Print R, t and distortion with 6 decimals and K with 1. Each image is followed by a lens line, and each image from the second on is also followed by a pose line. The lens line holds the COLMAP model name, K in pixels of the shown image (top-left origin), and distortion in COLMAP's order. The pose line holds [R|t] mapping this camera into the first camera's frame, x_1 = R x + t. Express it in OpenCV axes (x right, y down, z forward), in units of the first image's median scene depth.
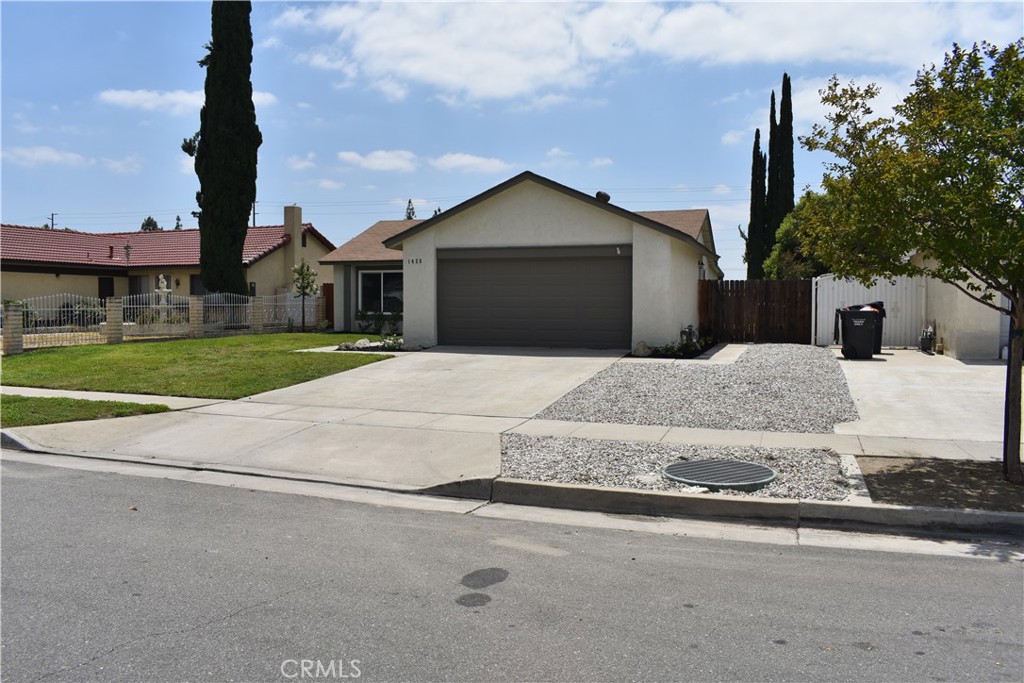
lens RADIAL K [[795.1, 0, 529.0], [0, 795.1, 341.9], [0, 0, 1]] dist [-0.078834, 0.007779]
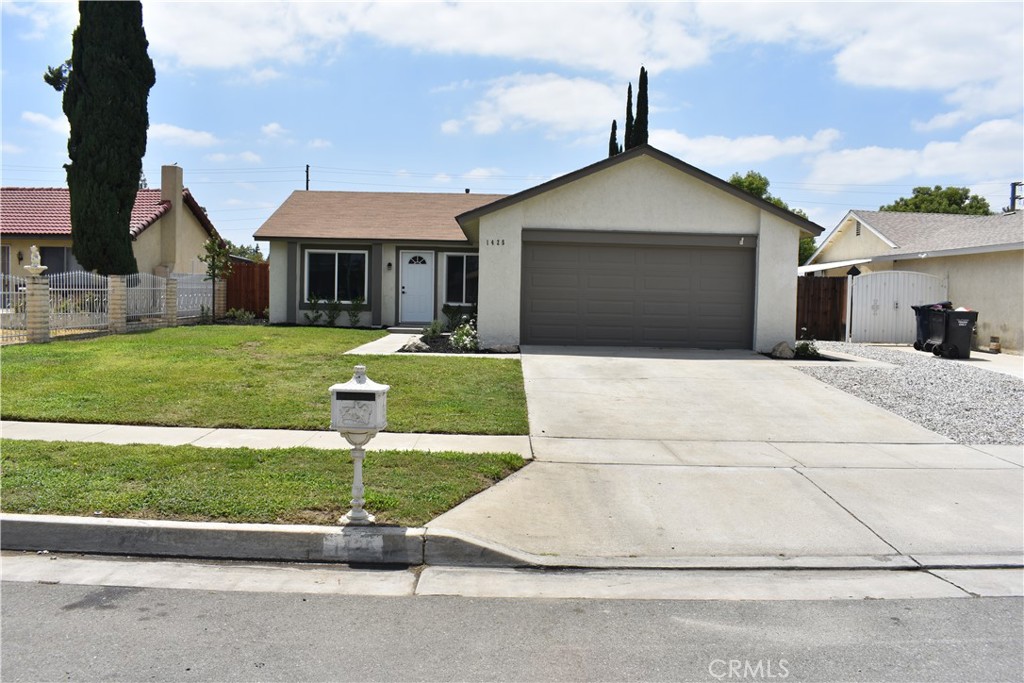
lens RADIAL K [[795.1, 0, 529.0], [0, 795.1, 341.9], [0, 0, 1]] dist [-0.078834, 0.007779]
pose [[0.941730, -0.001766, 0.336366, -0.271687], [-0.004310, 0.999841, 0.017317, -0.009443], [-0.336343, -0.017758, 0.941572, 0.150846]]
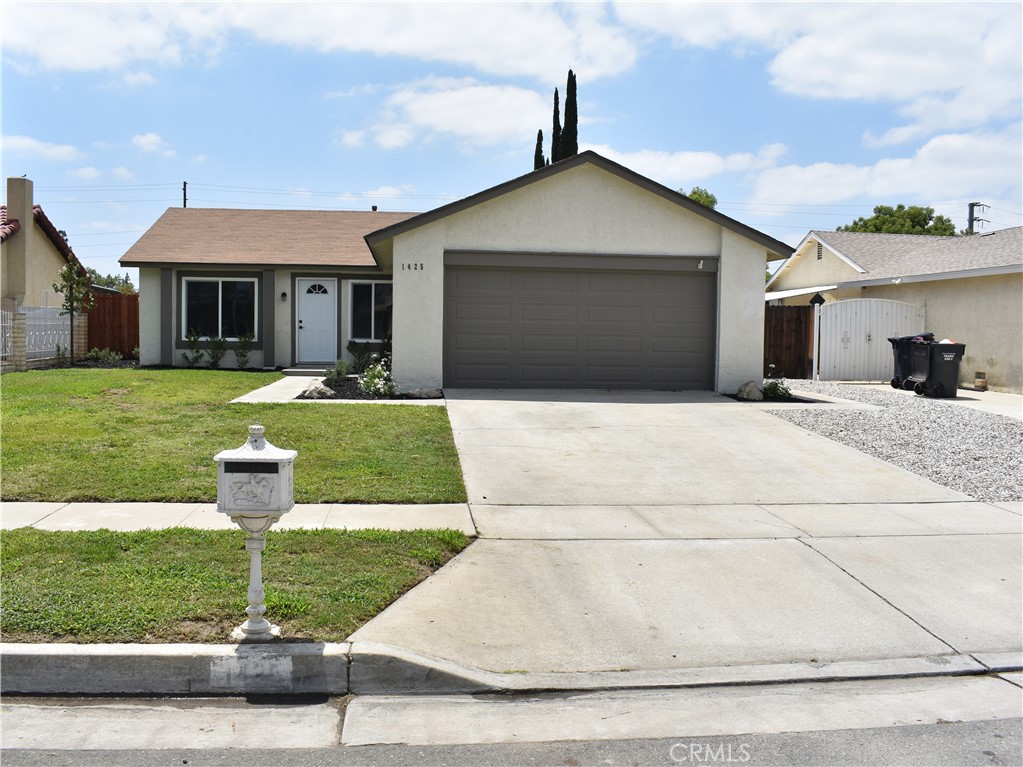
lens RADIAL K [[892.5, 0, 511.5], [0, 892.5, 383.5], [0, 0, 1]] dist [-0.084883, 0.012825]
pose [[0.912099, -0.013464, 0.409750, -0.268875], [0.006151, 0.999797, 0.019161, -0.010451], [-0.409925, -0.014957, 0.911997, 0.182620]]
